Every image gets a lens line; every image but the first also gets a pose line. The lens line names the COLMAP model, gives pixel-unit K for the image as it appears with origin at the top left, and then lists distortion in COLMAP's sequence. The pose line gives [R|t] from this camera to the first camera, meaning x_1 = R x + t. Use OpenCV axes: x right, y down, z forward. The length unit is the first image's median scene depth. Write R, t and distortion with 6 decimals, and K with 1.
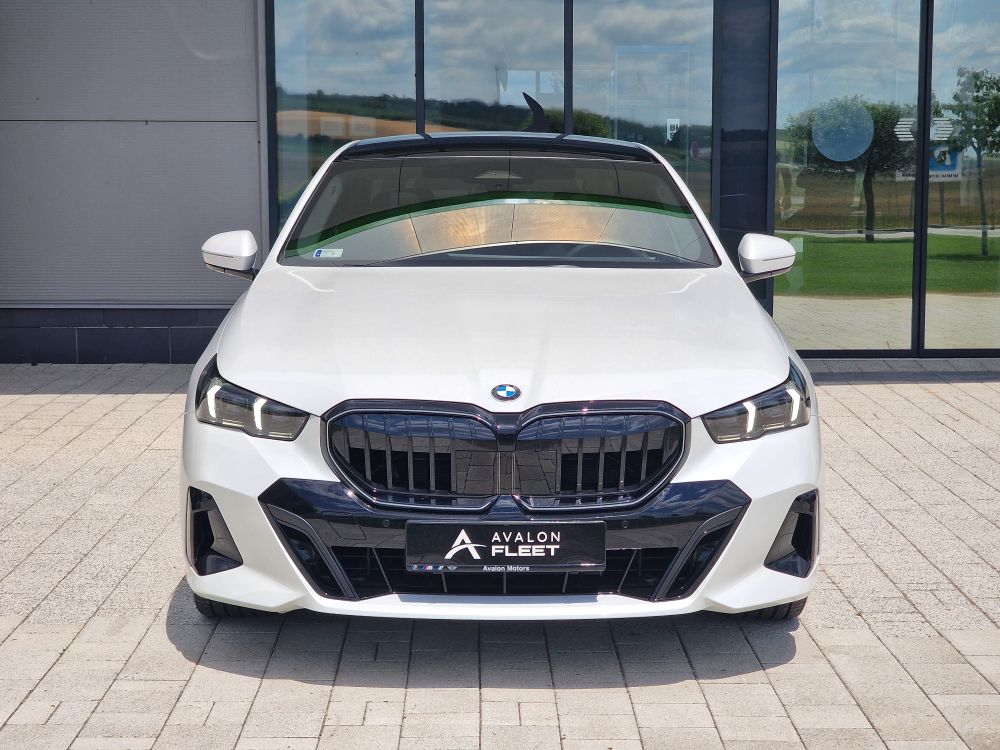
lens RADIAL K [[1955.1, 0, 500.0], [0, 1955.1, 375.0], [0, 0, 1]] dist [-0.610974, 5.391072]
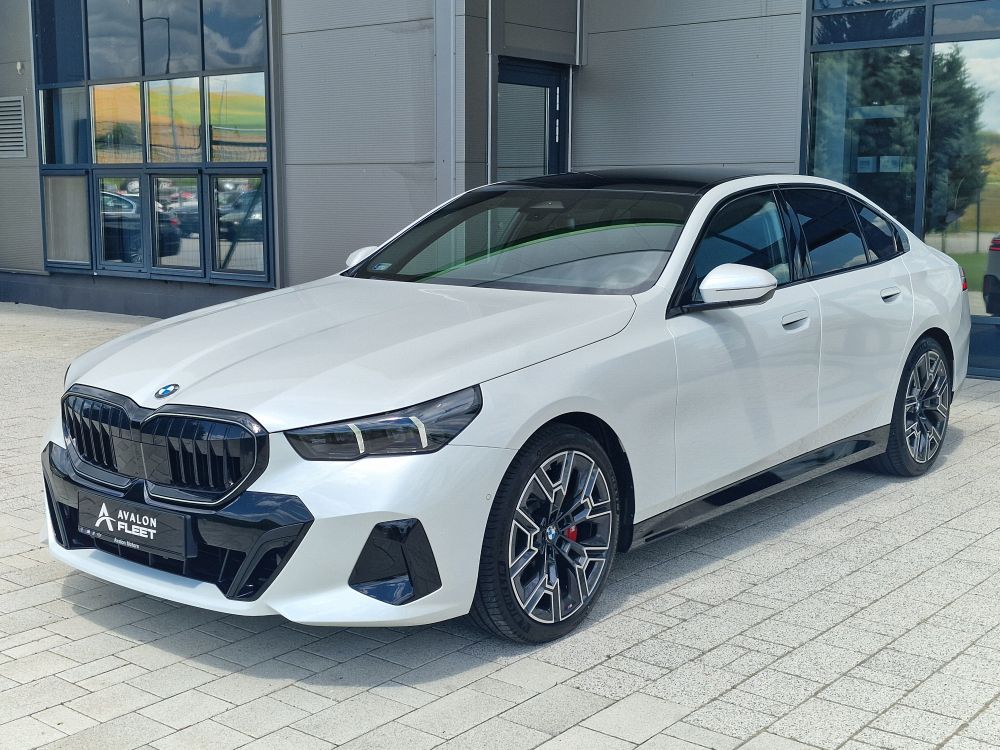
lens RADIAL K [[1263.7, 0, 513.7], [0, 1263.7, 375.2], [0, 0, 1]] dist [0.146495, 0.014029]
pose [[0.769798, 0.092662, -0.631526, 0.641512], [-0.078522, 0.995639, 0.050373, -0.055175], [0.633439, 0.010812, 0.773717, 0.547173]]
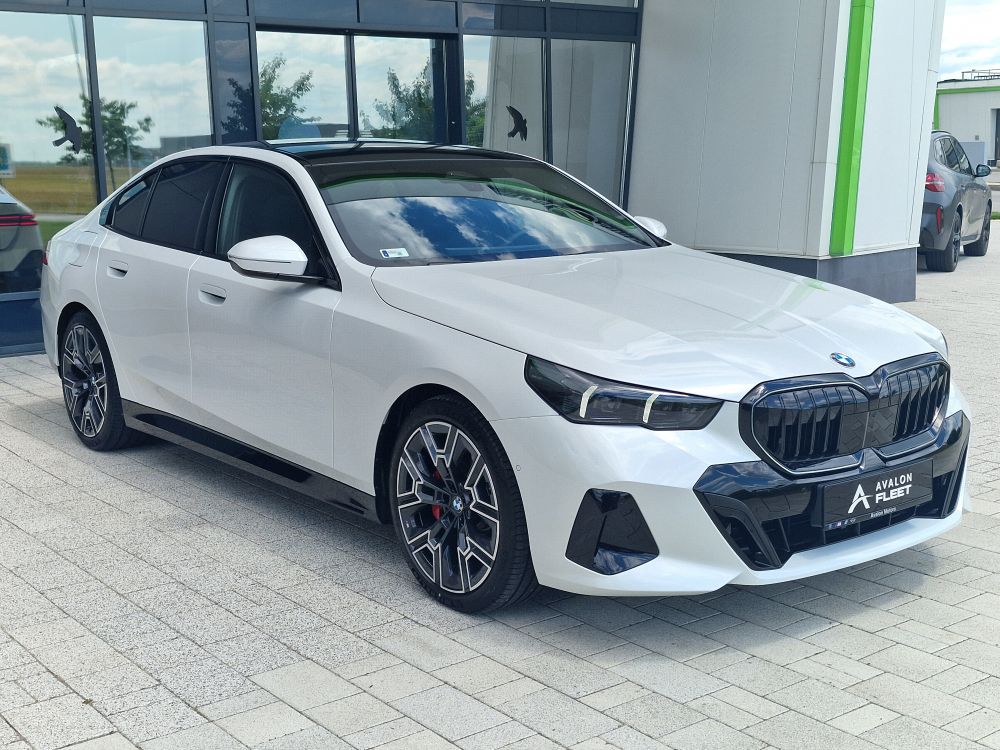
lens RADIAL K [[1263.7, 0, 513.7], [0, 1263.7, 375.2], [0, 0, 1]] dist [0.146495, 0.014029]
pose [[0.795040, -0.120110, 0.594546, -0.601489], [0.090284, 0.992712, 0.079818, -0.059985], [-0.599800, -0.009780, 0.800090, 0.518318]]
